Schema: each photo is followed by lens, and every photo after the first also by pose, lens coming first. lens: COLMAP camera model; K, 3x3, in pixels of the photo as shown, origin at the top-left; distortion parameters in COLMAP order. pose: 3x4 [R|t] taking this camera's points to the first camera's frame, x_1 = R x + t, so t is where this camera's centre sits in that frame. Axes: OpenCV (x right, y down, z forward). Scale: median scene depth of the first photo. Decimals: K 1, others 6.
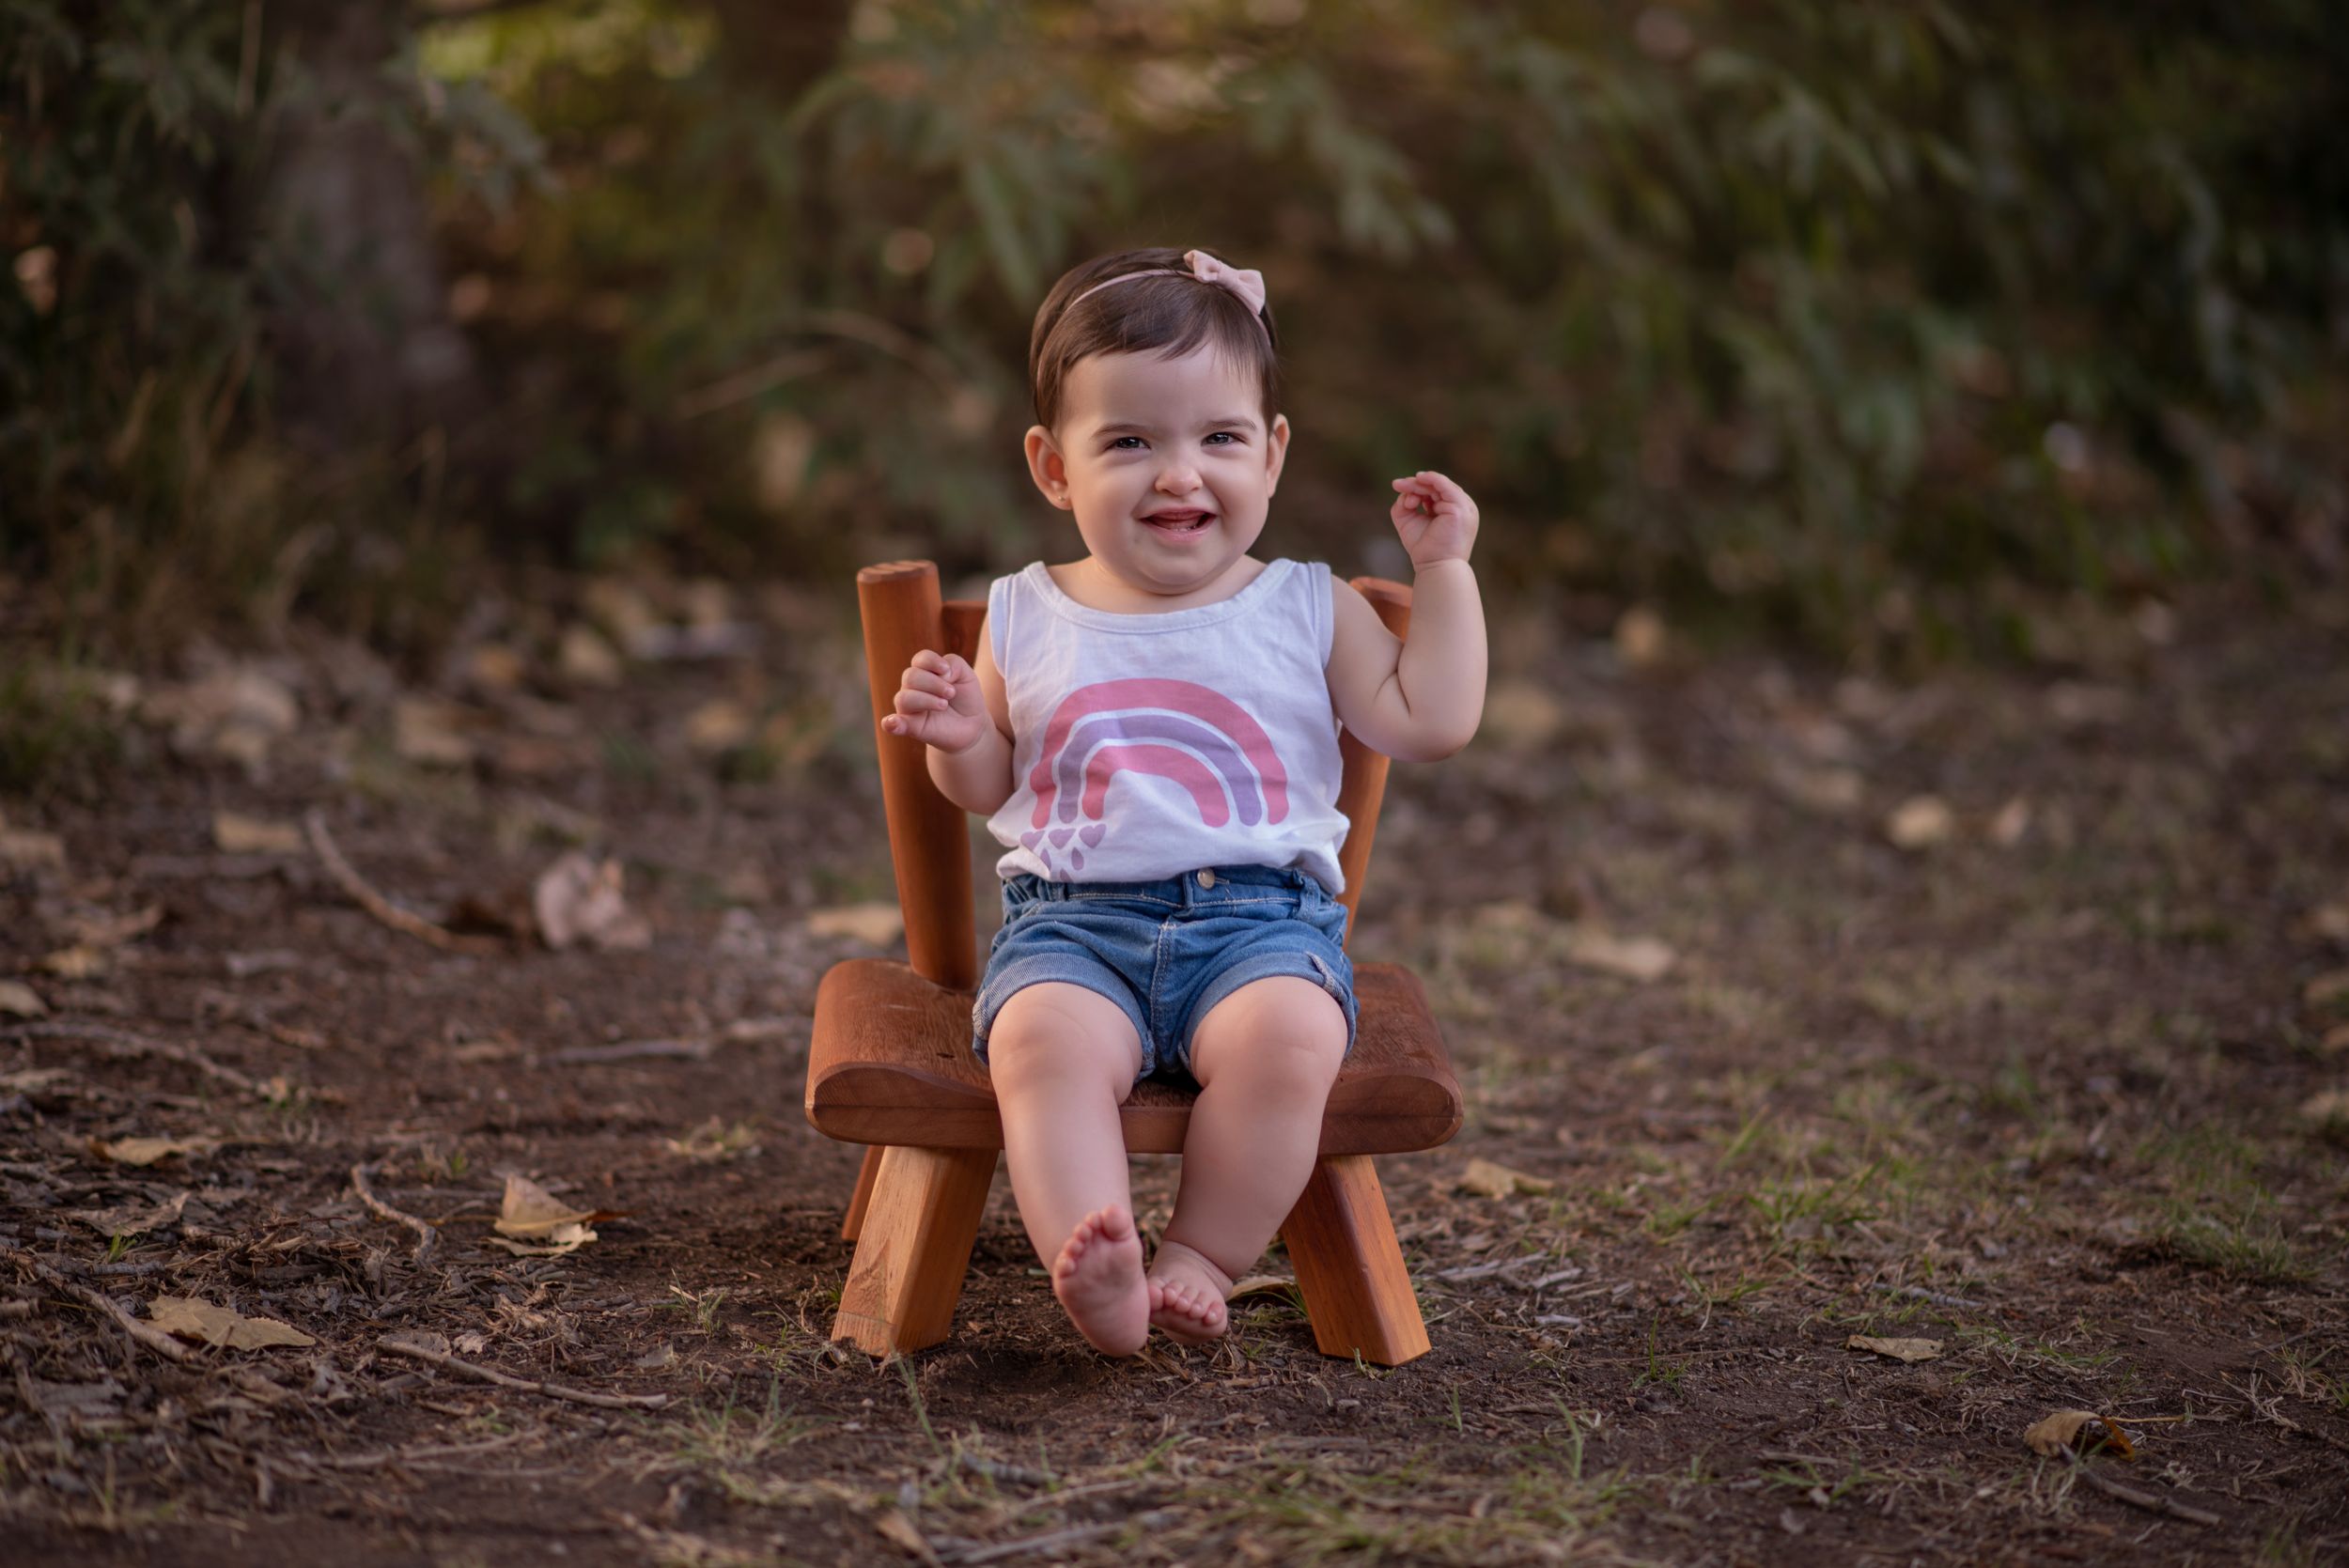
lens RADIAL K [[6998.5, 0, 1174.5], [0, 6998.5, 784.0], [0, 0, 1]] dist [0.296390, -1.355057]
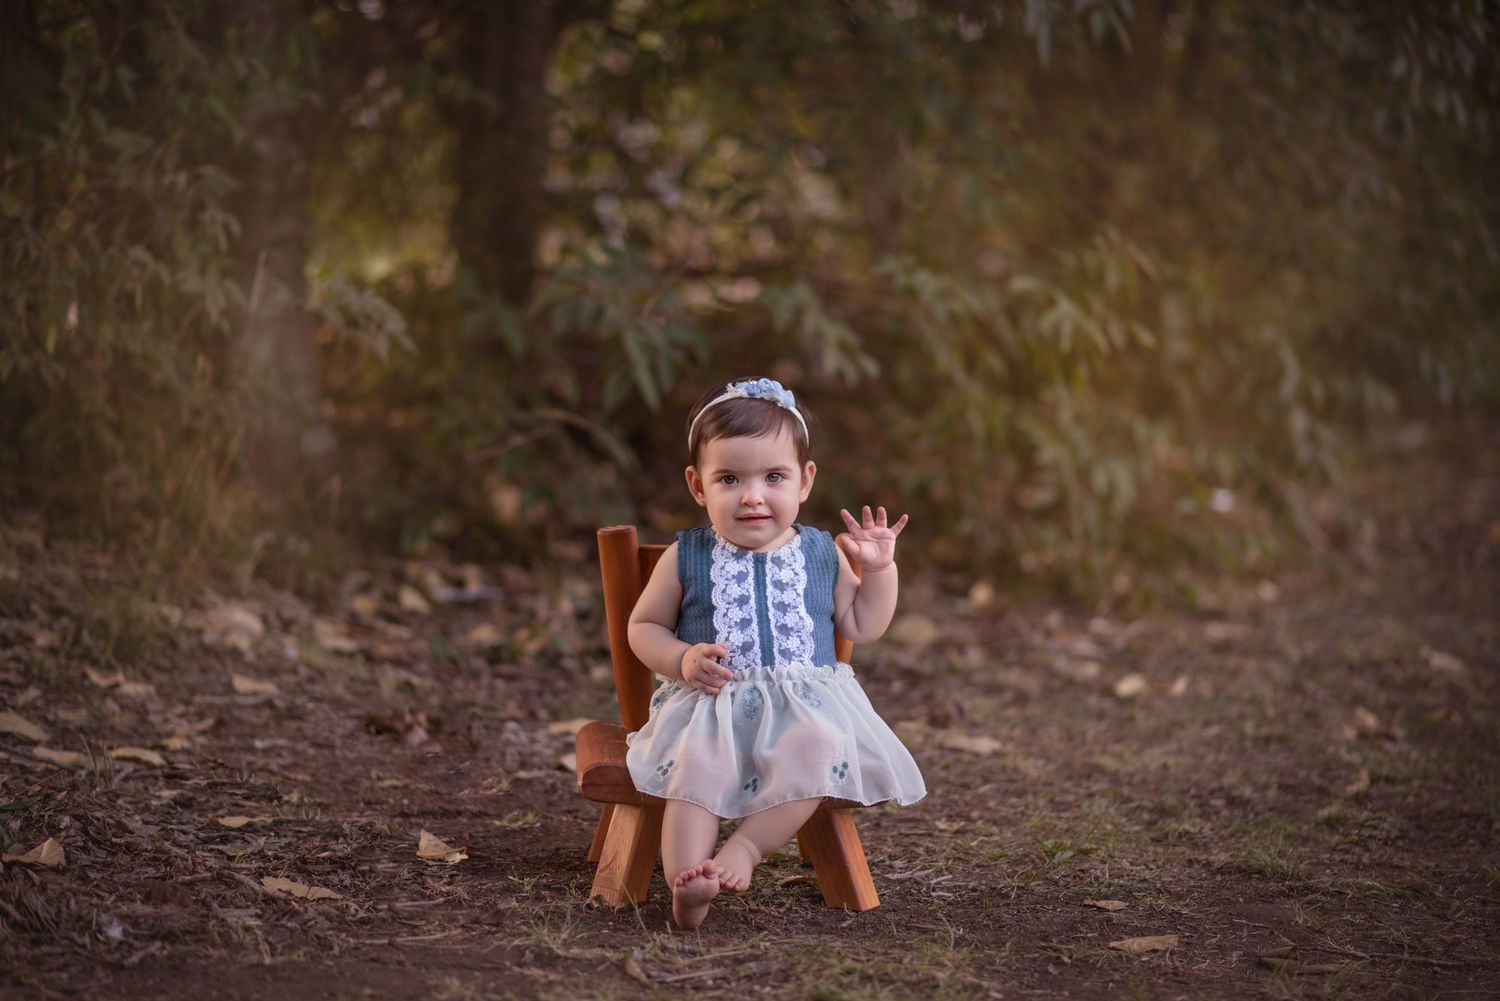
lens RADIAL K [[4469.3, 0, 750.0], [0, 4469.3, 500.5], [0, 0, 1]] dist [0.296390, -1.355057]
pose [[0.999895, 0.000855, 0.014497, -0.015820], [-0.000088, 0.998604, -0.052817, 0.024002], [-0.014522, 0.052810, 0.998499, -0.242091]]
